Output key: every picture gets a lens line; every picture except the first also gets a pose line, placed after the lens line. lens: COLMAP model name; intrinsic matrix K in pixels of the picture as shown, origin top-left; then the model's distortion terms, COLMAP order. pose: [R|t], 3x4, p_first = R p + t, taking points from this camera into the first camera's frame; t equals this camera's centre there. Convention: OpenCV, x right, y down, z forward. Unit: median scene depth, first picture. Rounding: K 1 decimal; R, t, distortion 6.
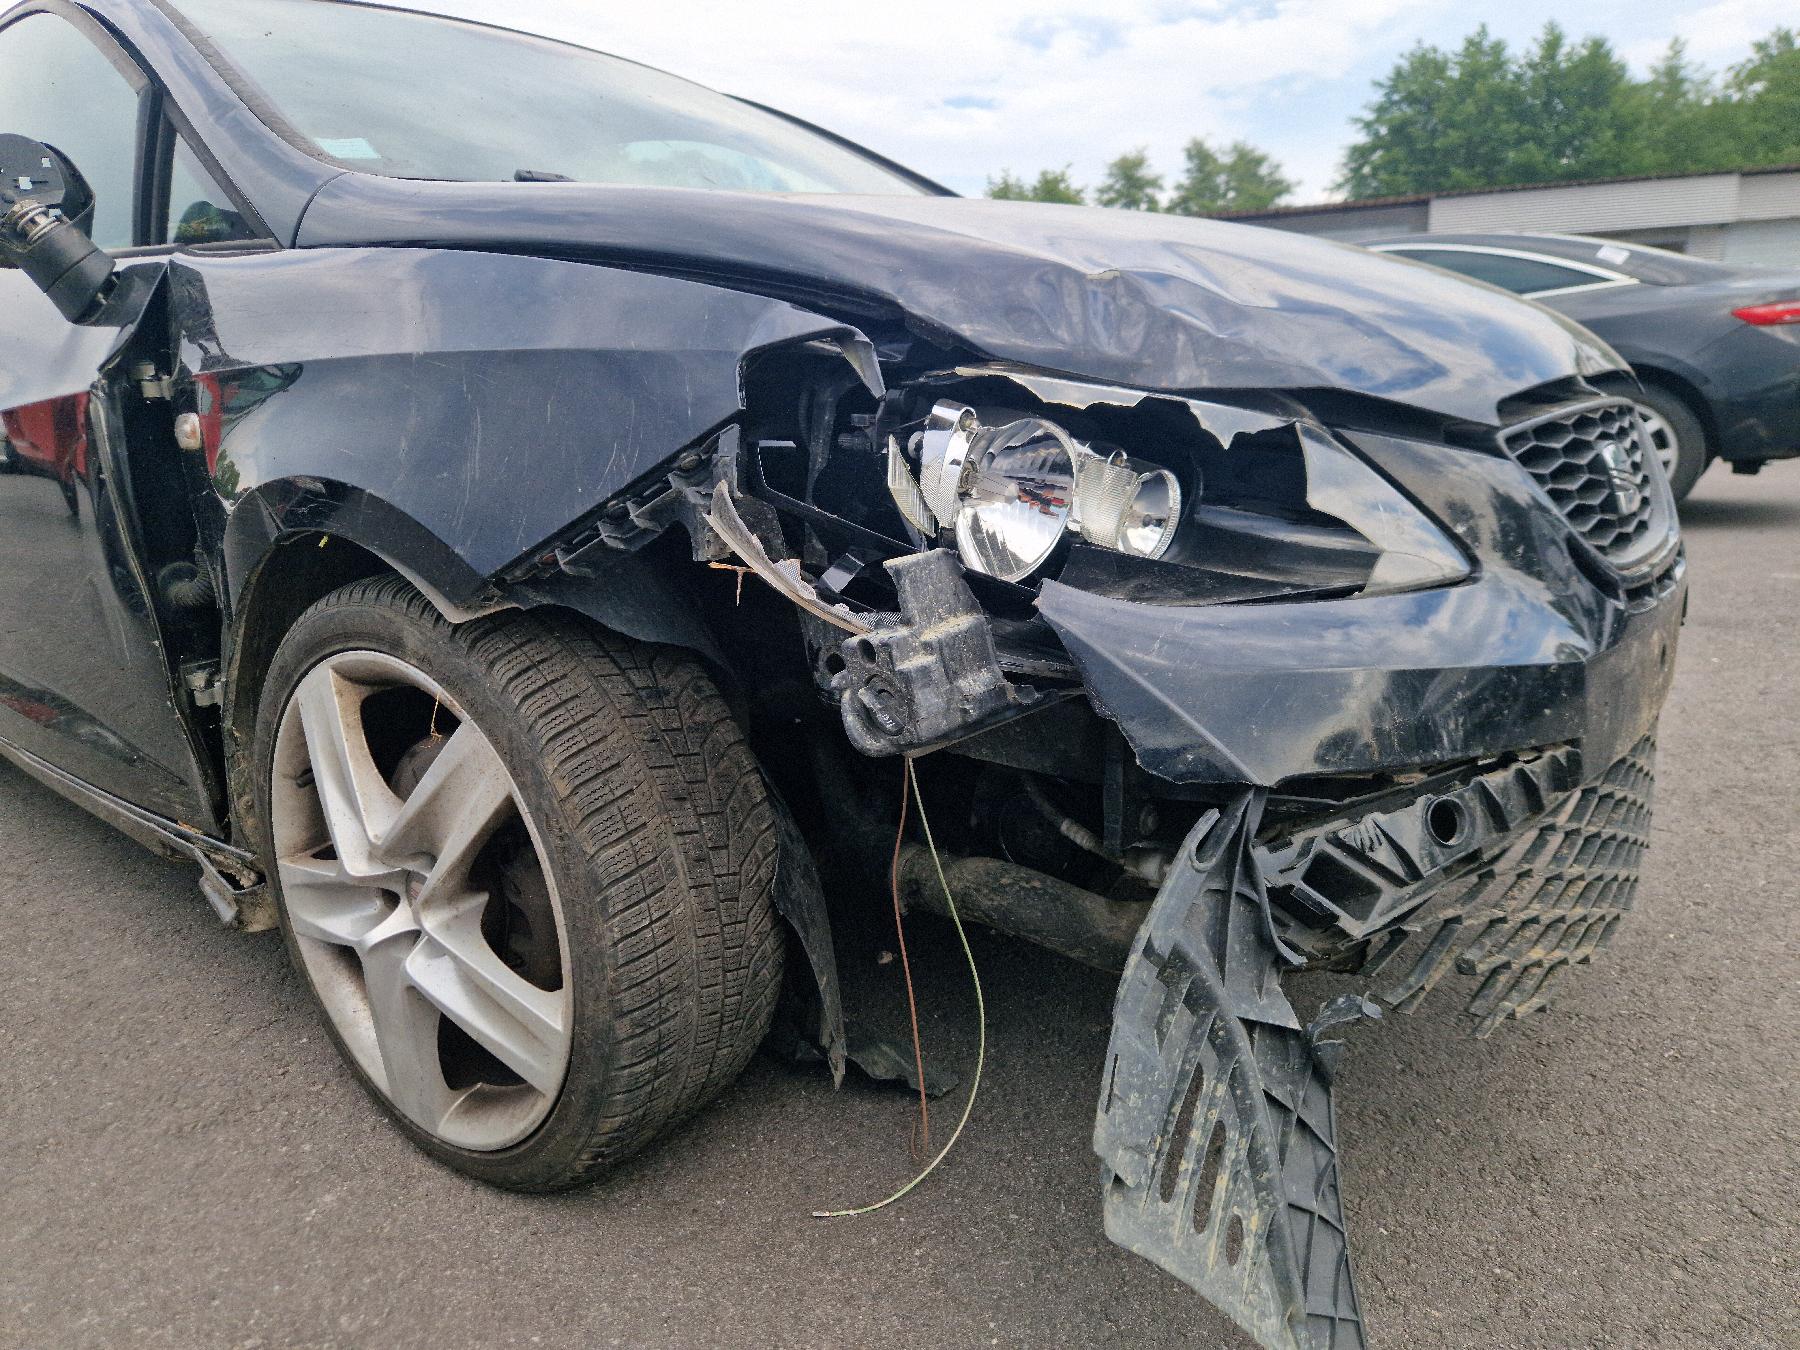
lens RADIAL K [[1212.1, 0, 885.7], [0, 1212.1, 675.1], [0, 0, 1]] dist [0.053793, -0.041197]
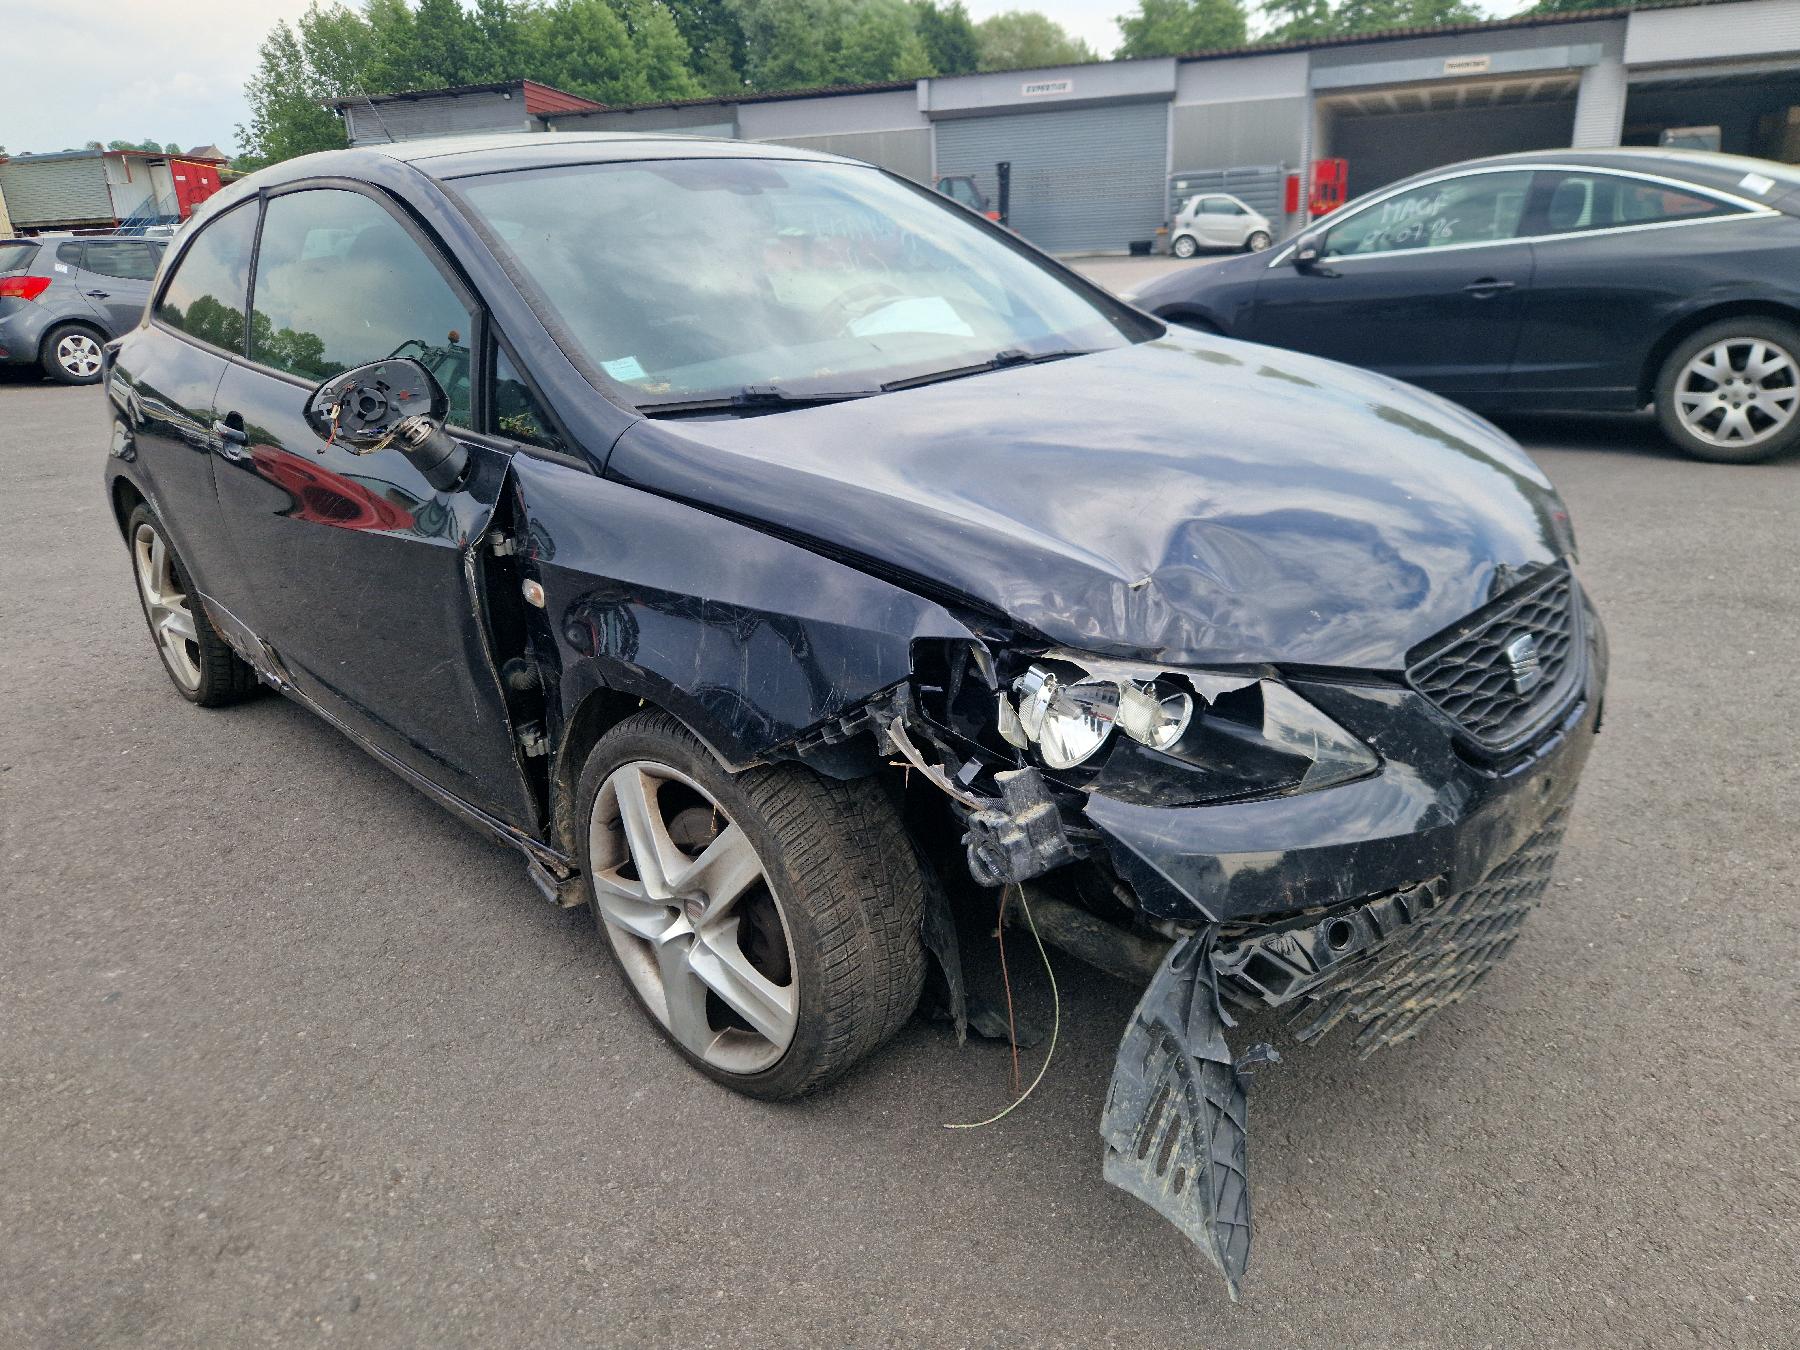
lens RADIAL K [[1203.6, 0, 908.5], [0, 1203.6, 671.8], [0, 0, 1]] dist [0.062117, -0.049944]
pose [[0.996040, 0.025570, -0.085149, 0.016008], [-0.015013, 0.992368, 0.122394, -0.400937], [0.087629, -0.120631, 0.988822, -0.579219]]
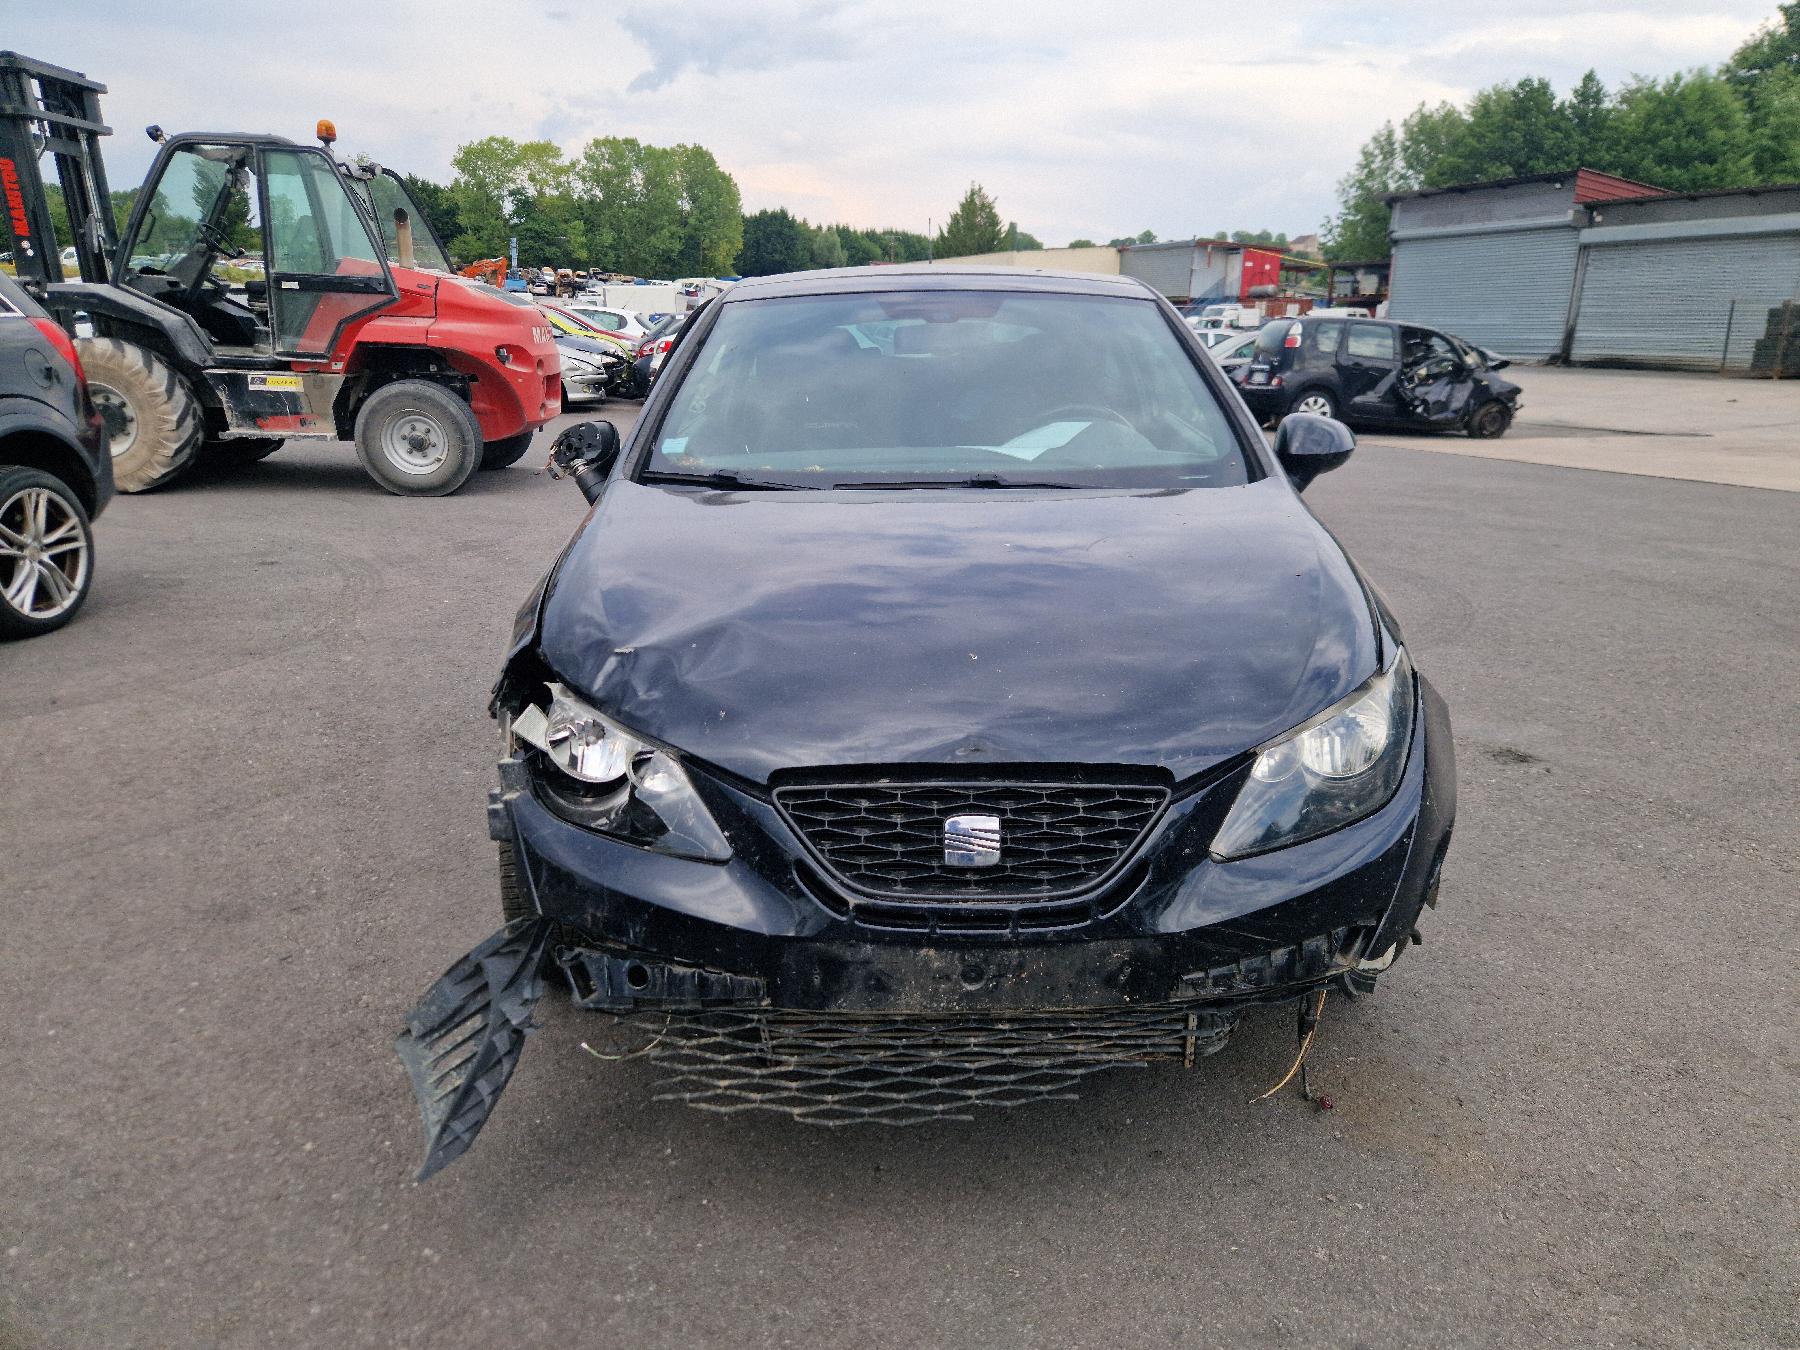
lens RADIAL K [[1203.6, 0, 908.5], [0, 1203.6, 671.8], [0, 0, 1]] dist [0.062117, -0.049944]
pose [[0.641221, 0.257561, -0.722840, 1.903373], [-0.216787, 0.964418, 0.151331, -0.687443], [0.736097, 0.059666, 0.674241, 0.018329]]
